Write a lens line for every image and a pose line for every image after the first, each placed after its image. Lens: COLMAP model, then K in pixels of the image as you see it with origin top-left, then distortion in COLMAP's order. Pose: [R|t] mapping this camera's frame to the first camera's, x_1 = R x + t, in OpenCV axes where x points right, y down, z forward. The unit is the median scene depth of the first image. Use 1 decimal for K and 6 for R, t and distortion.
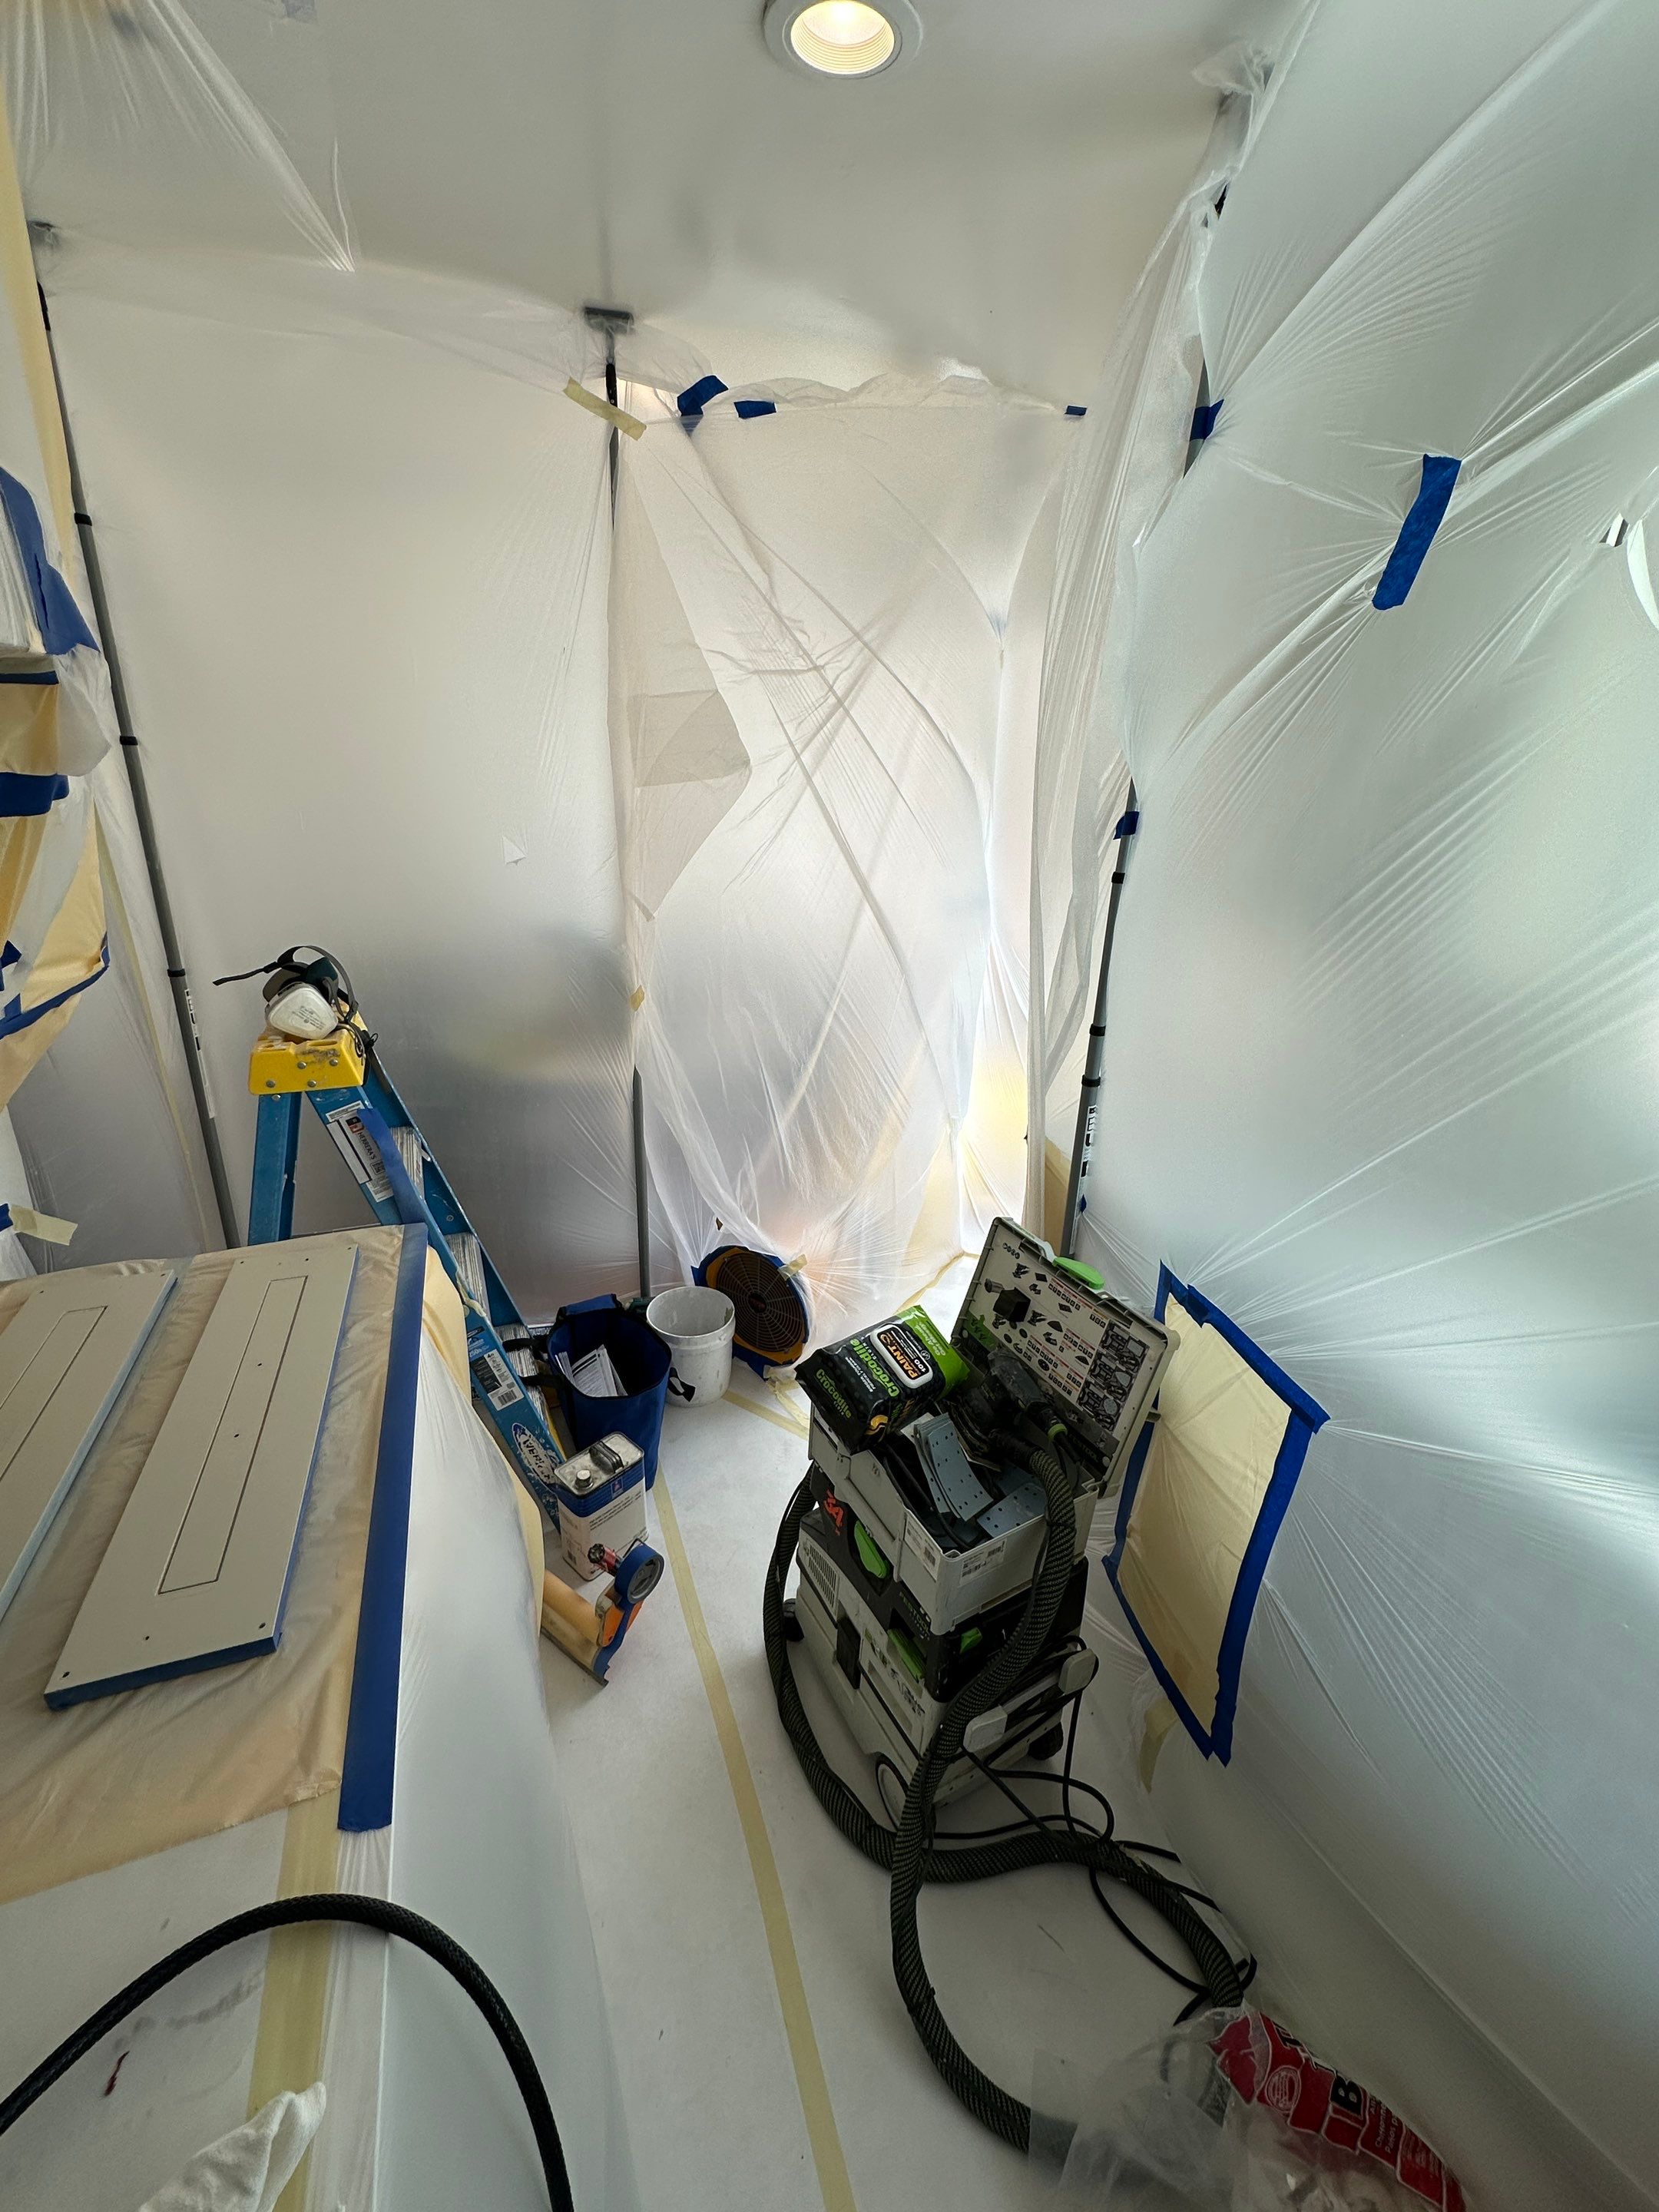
lens RADIAL K [[883.0, 0, 844.7], [0, 883.0, 1105.1], [0, 0, 1]] dist [-0.011875, 0.003560]
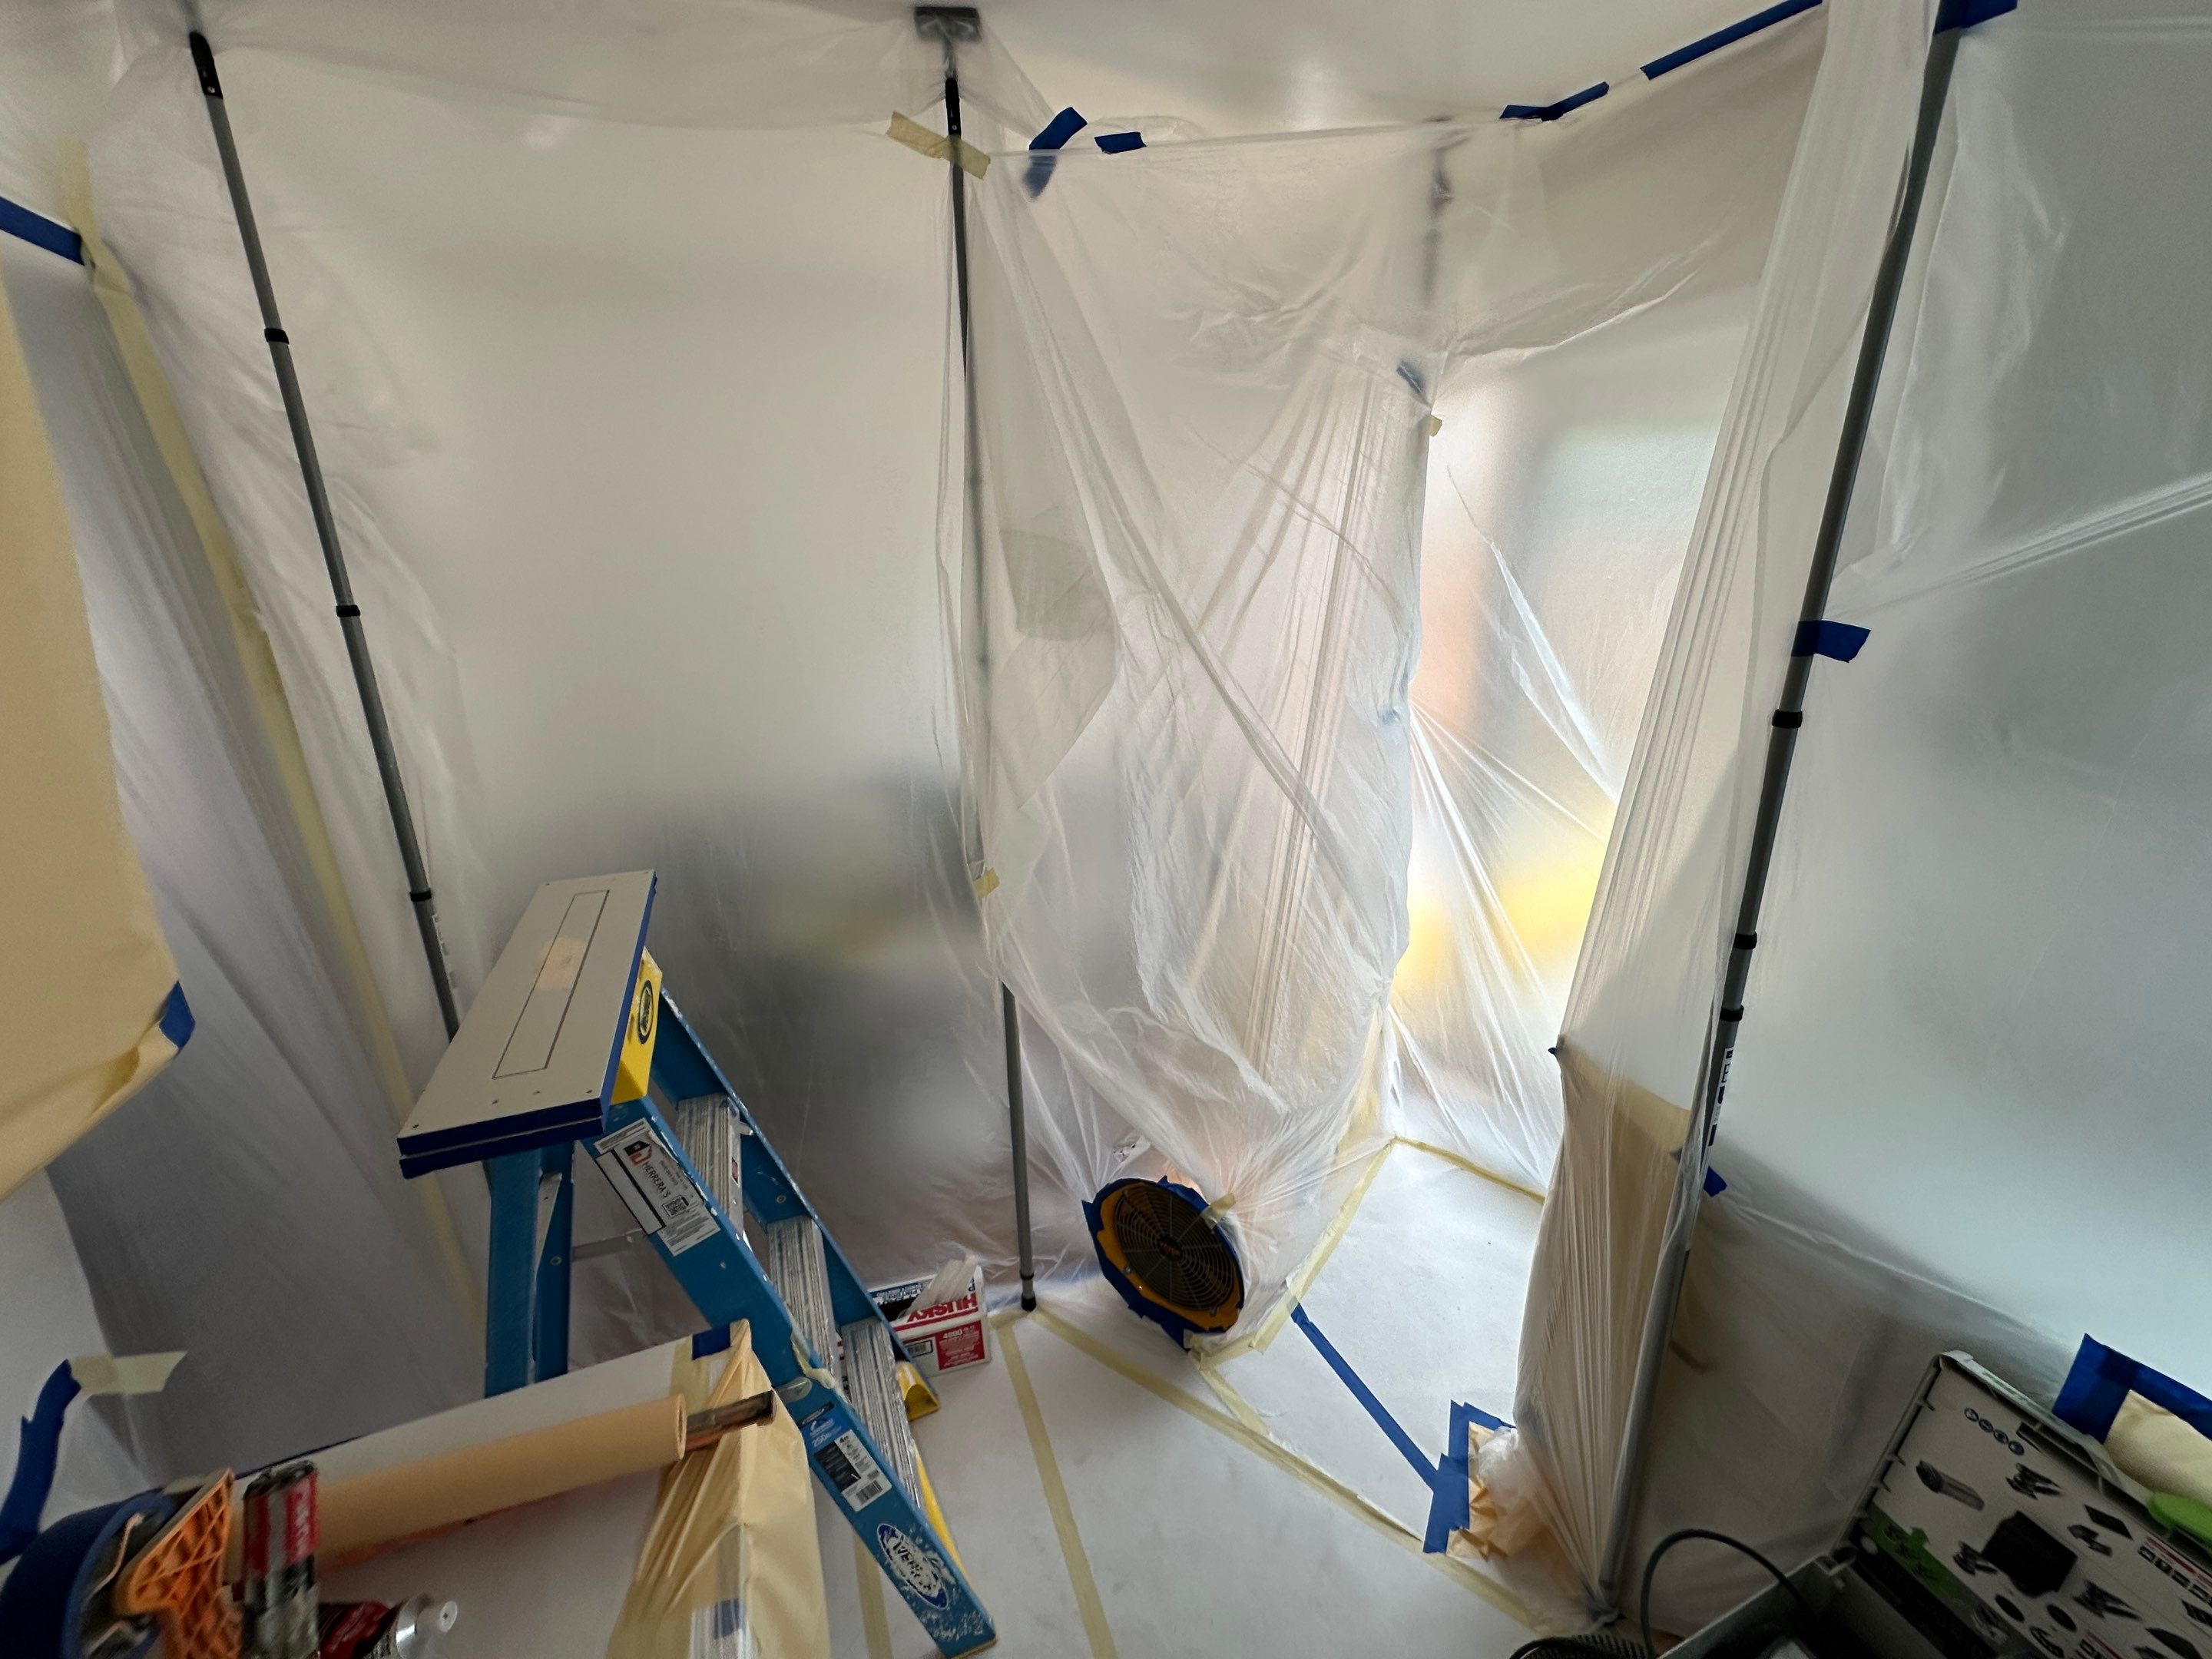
lens RADIAL K [[883.0, 0, 1132.9], [0, 883.0, 823.5], [0, 0, 1]] dist [-0.011875, 0.003560]
pose [[0.997467, -0.066081, -0.026341, -0.151038], [0.063878, 0.994971, -0.077149, -0.160240], [0.031306, 0.075271, 0.996672, 0.338792]]
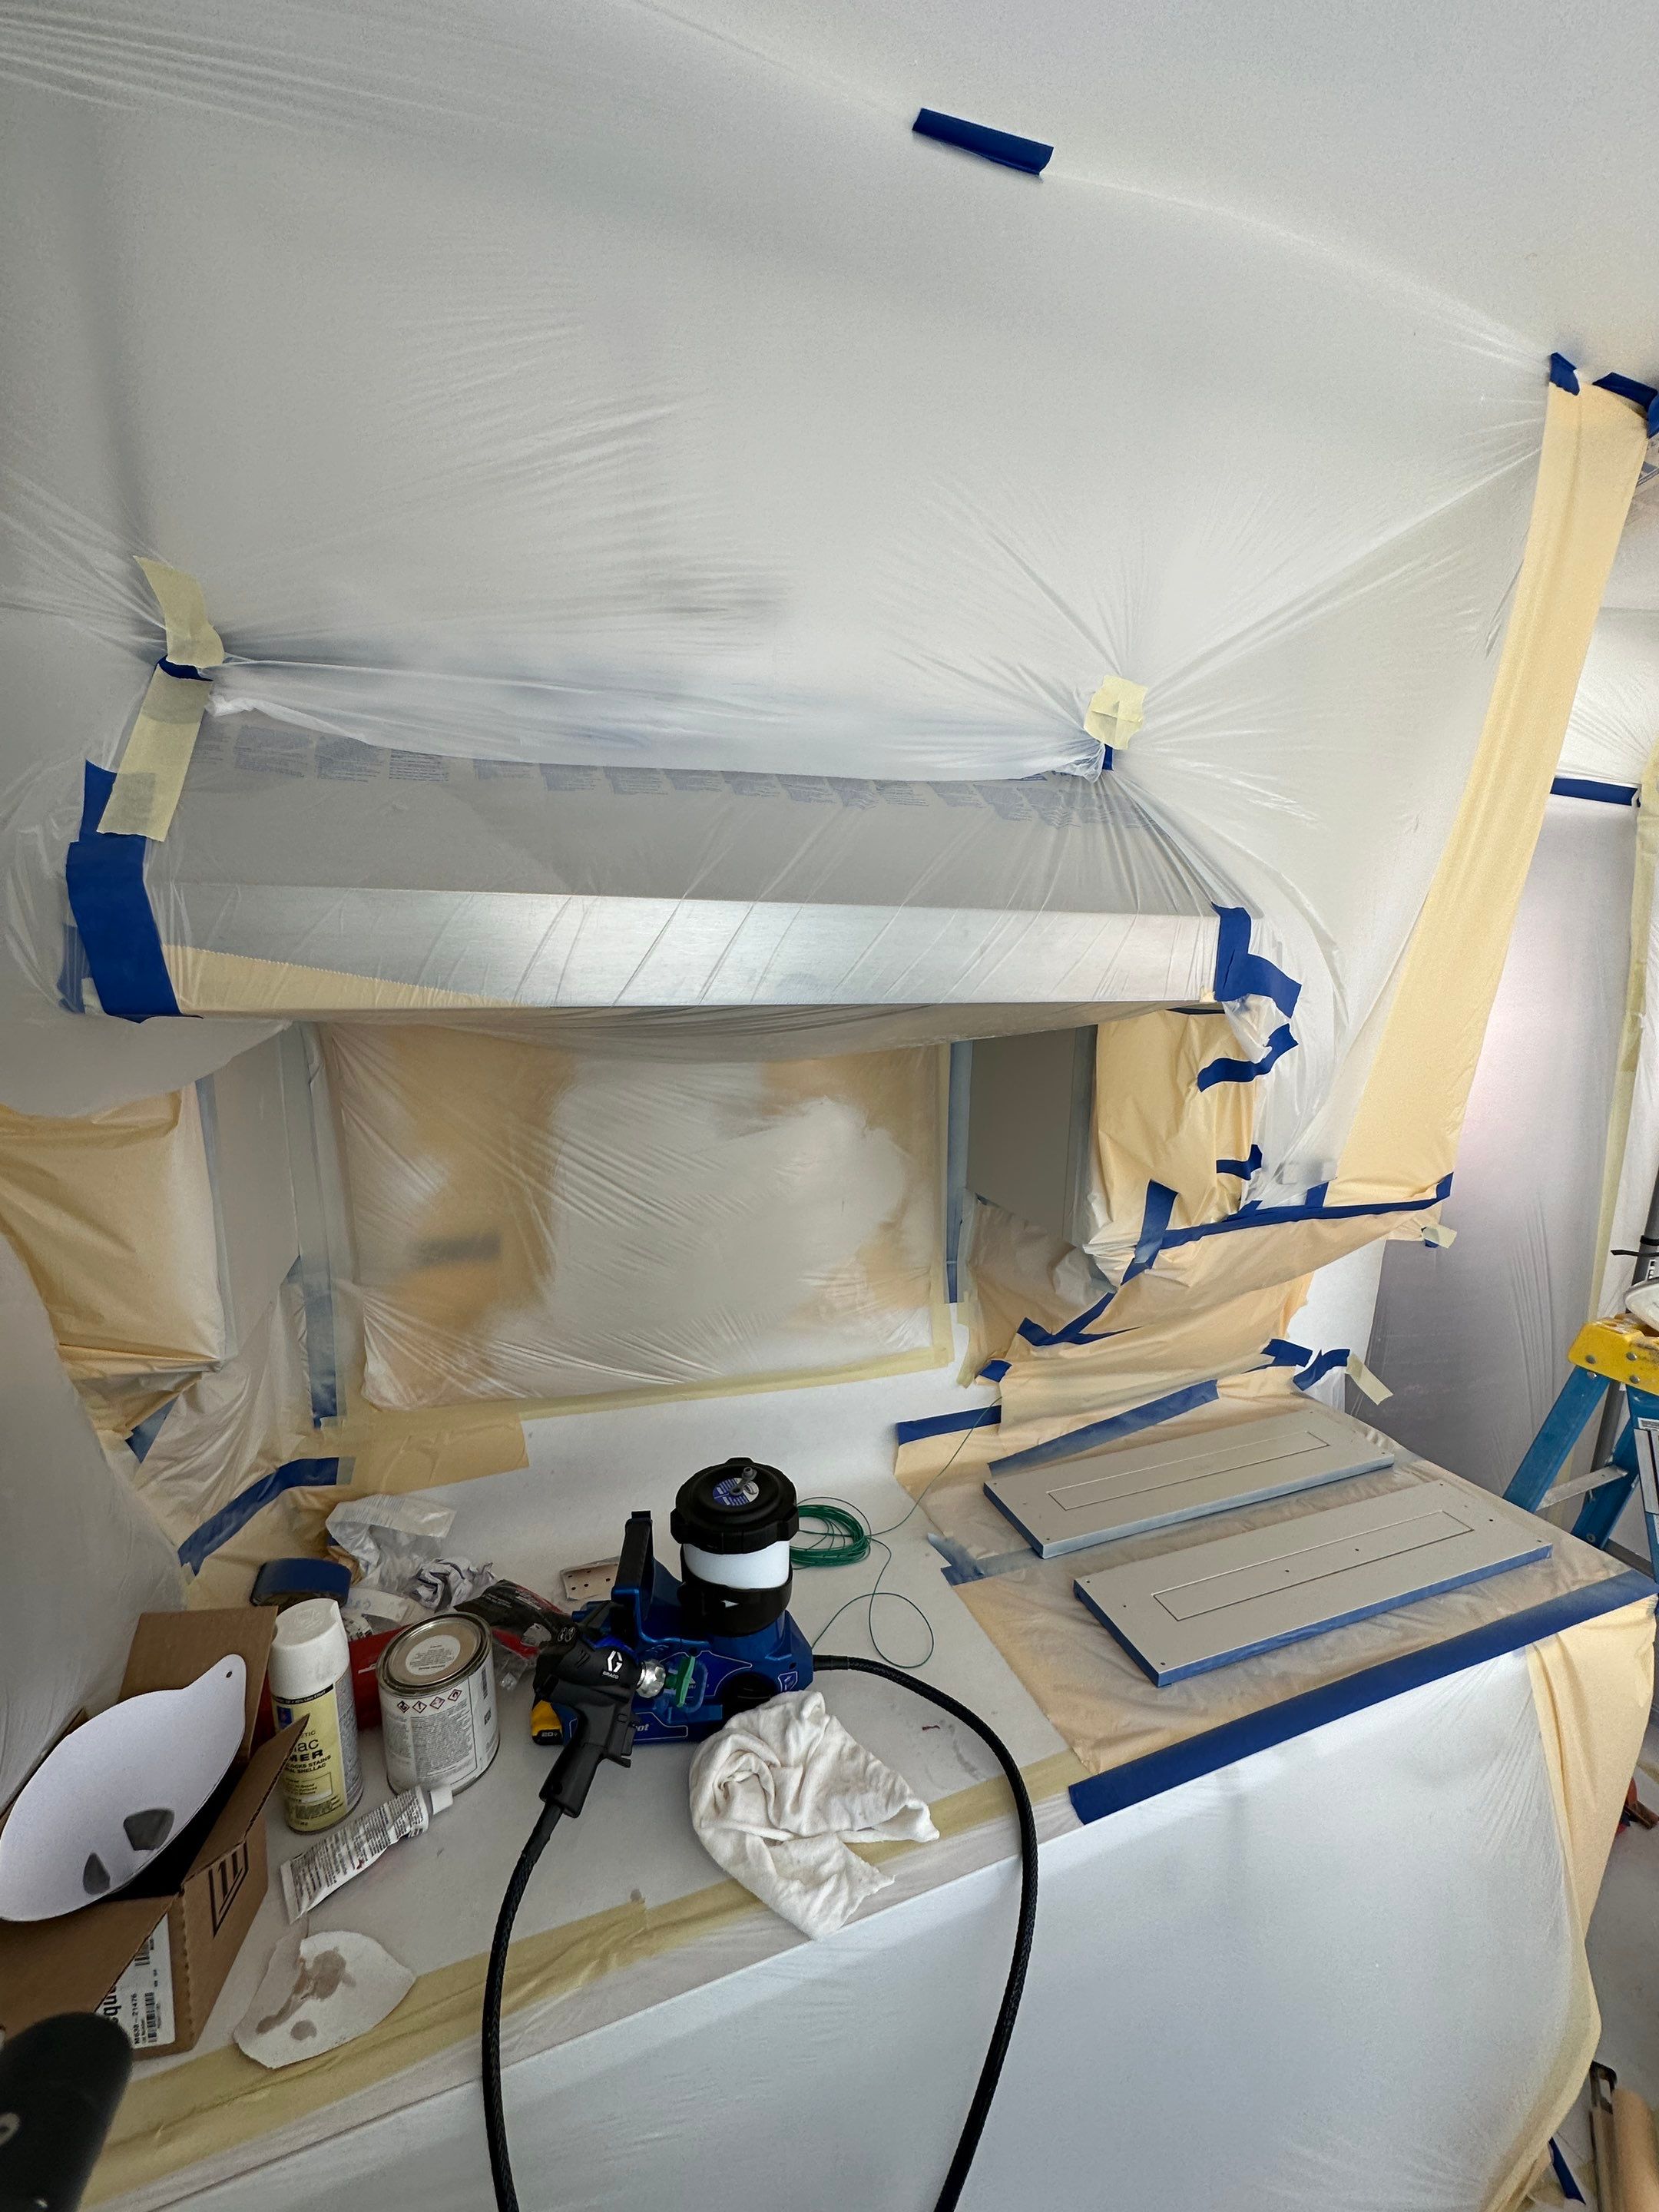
lens RADIAL K [[883.0, 0, 823.3], [0, 883.0, 1096.0], [0, 0, 1]] dist [-0.011875, 0.003560]
pose [[-0.026298, 0.114087, -0.993123, 0.293723], [-0.388564, 0.914178, 0.115308, -0.072430], [0.921046, 0.388924, 0.020289, 0.091362]]
